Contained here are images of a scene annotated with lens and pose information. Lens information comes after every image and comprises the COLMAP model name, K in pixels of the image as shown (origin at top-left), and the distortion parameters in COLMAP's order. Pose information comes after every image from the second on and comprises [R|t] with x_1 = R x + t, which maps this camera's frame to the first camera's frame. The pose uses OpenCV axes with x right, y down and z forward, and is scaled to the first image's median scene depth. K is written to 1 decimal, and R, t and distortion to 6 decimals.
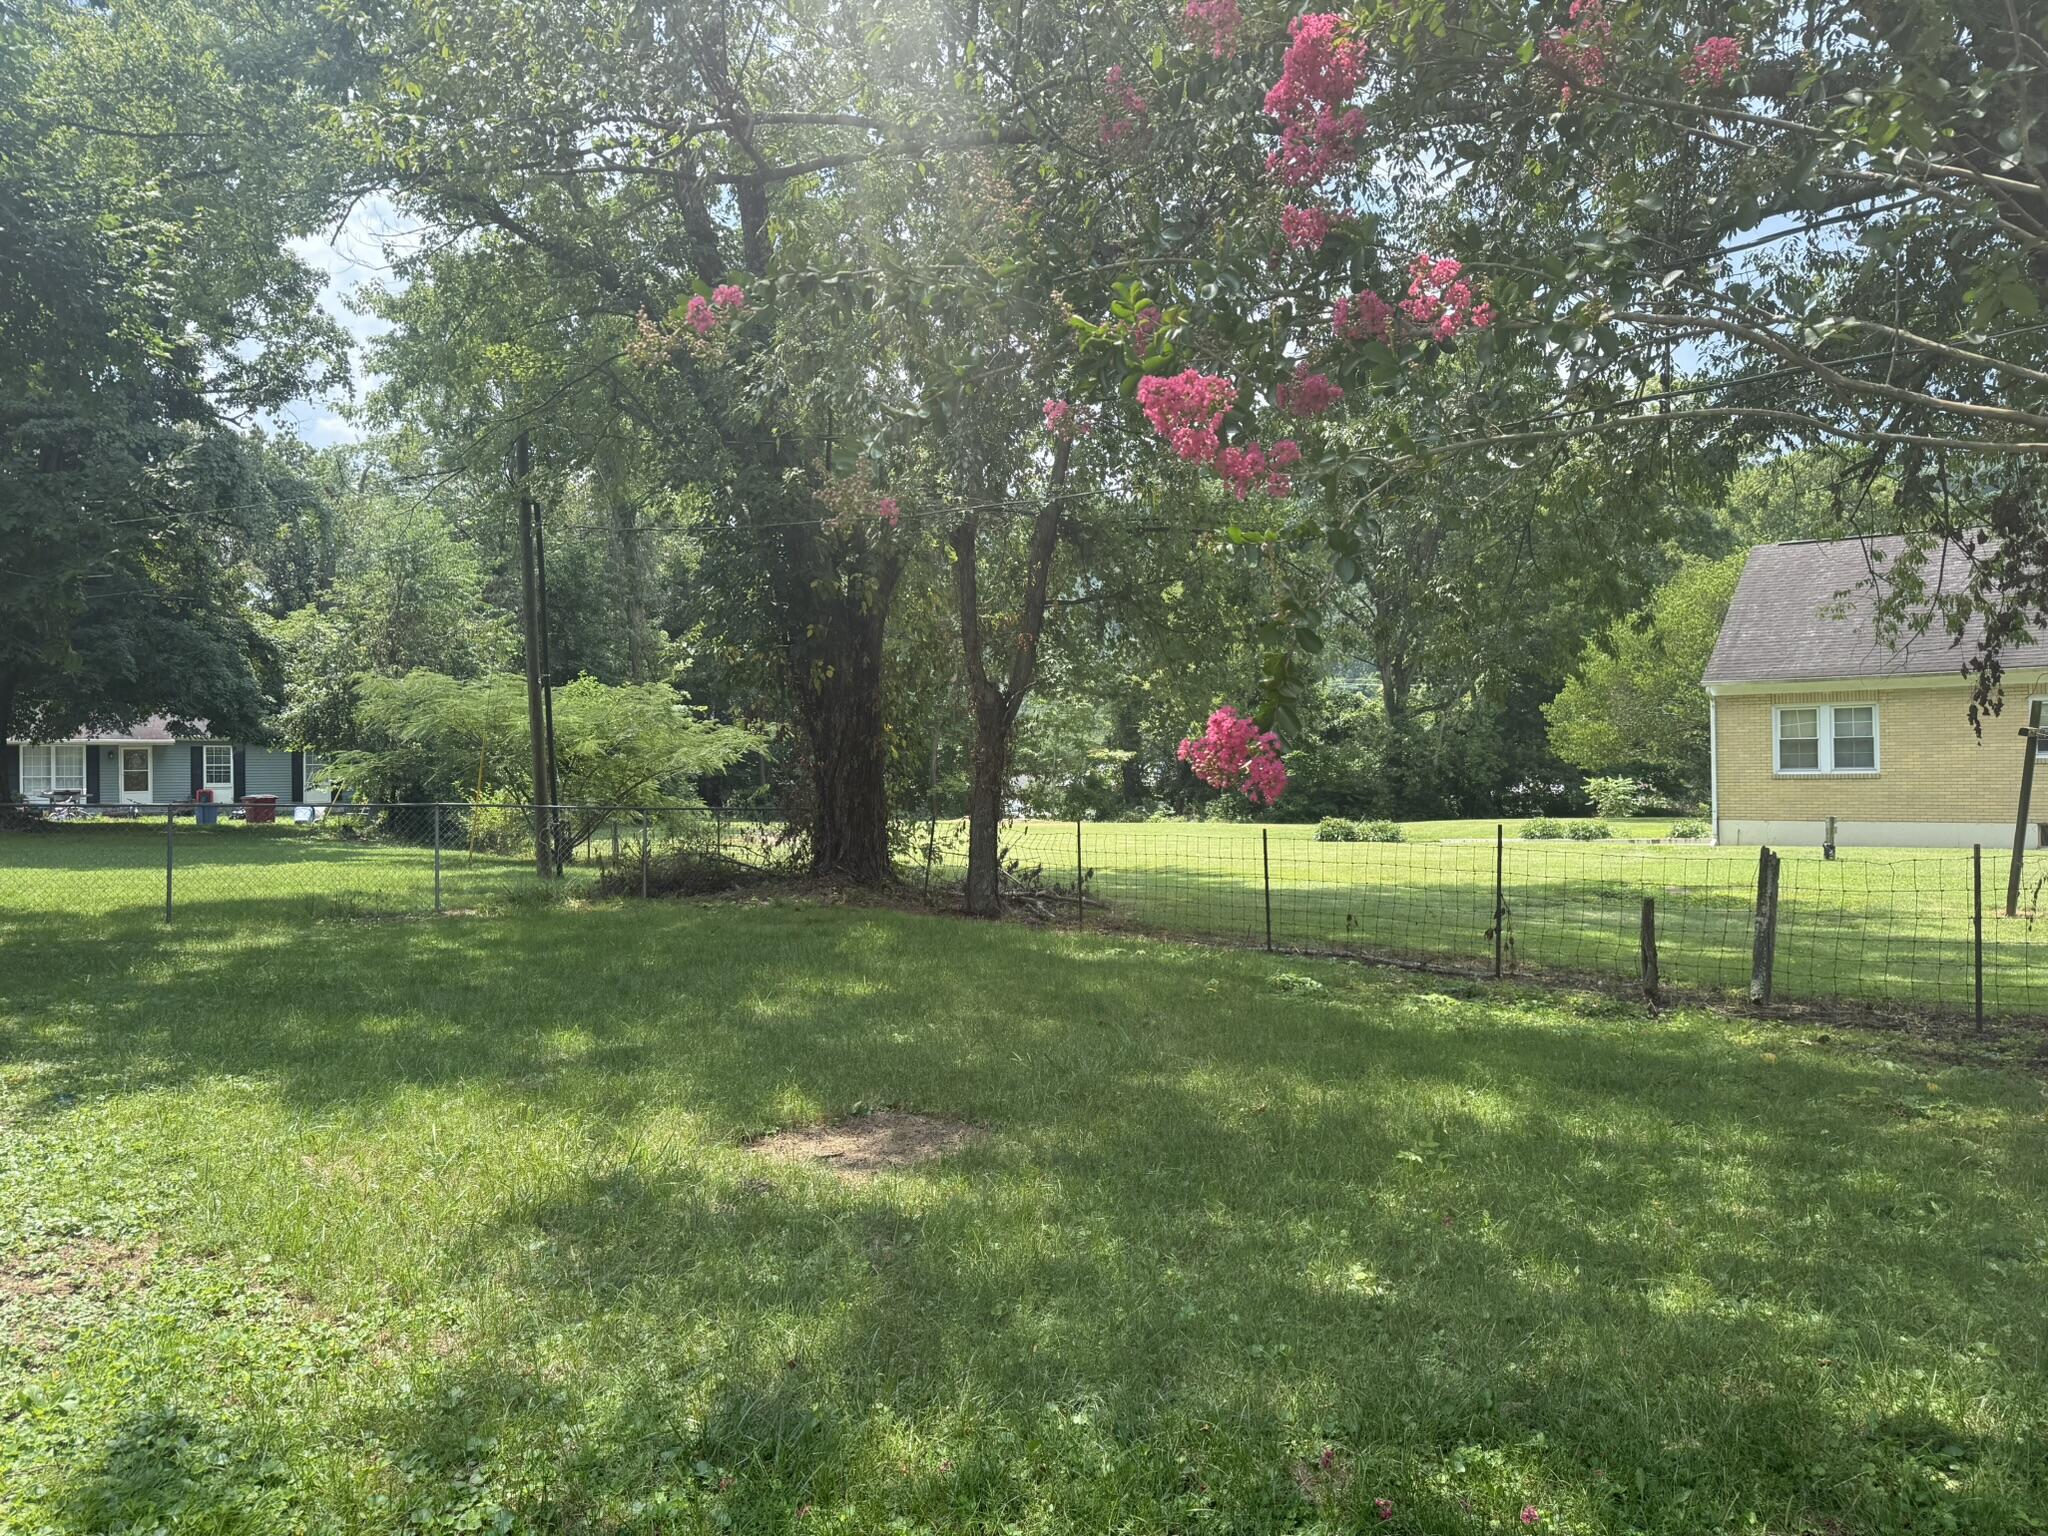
lens RADIAL K [[1376.1, 0, 1024.0], [0, 1376.1, 768.0], [0, 0, 1]] dist [0.110548, -0.192242]
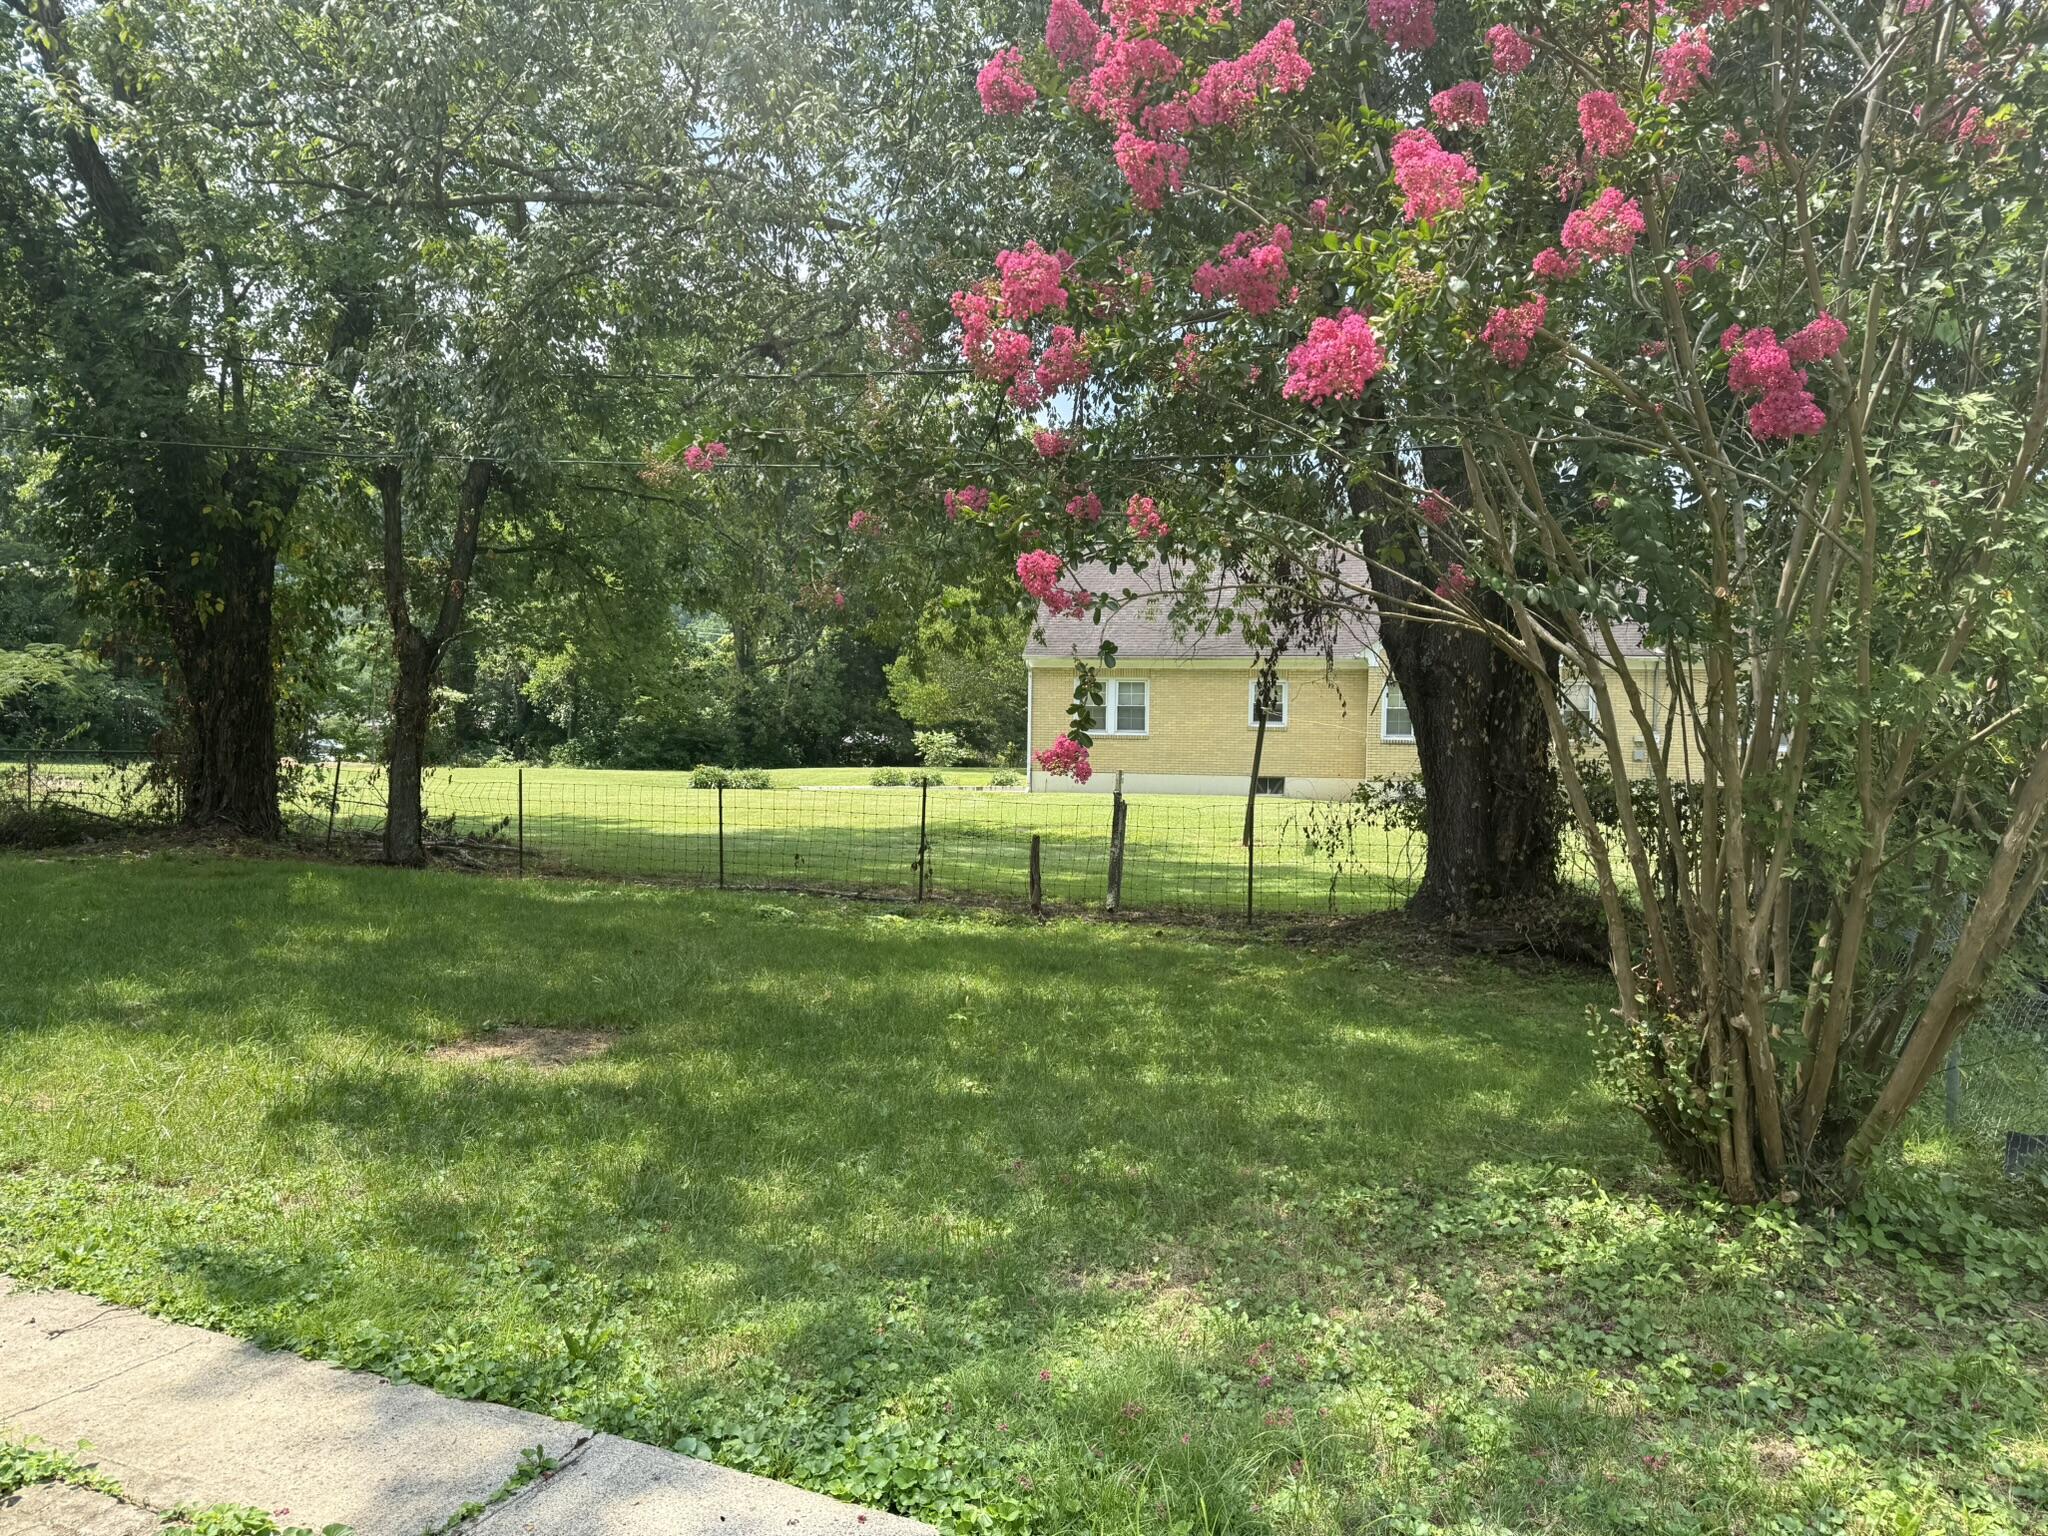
lens RADIAL K [[1376.1, 0, 1024.0], [0, 1376.1, 768.0], [0, 0, 1]] dist [0.110548, -0.192242]
pose [[0.887682, 0.009781, 0.460353, -0.081877], [-0.027910, 0.999079, 0.032591, -0.005850], [-0.459610, -0.041779, 0.887137, -0.070332]]
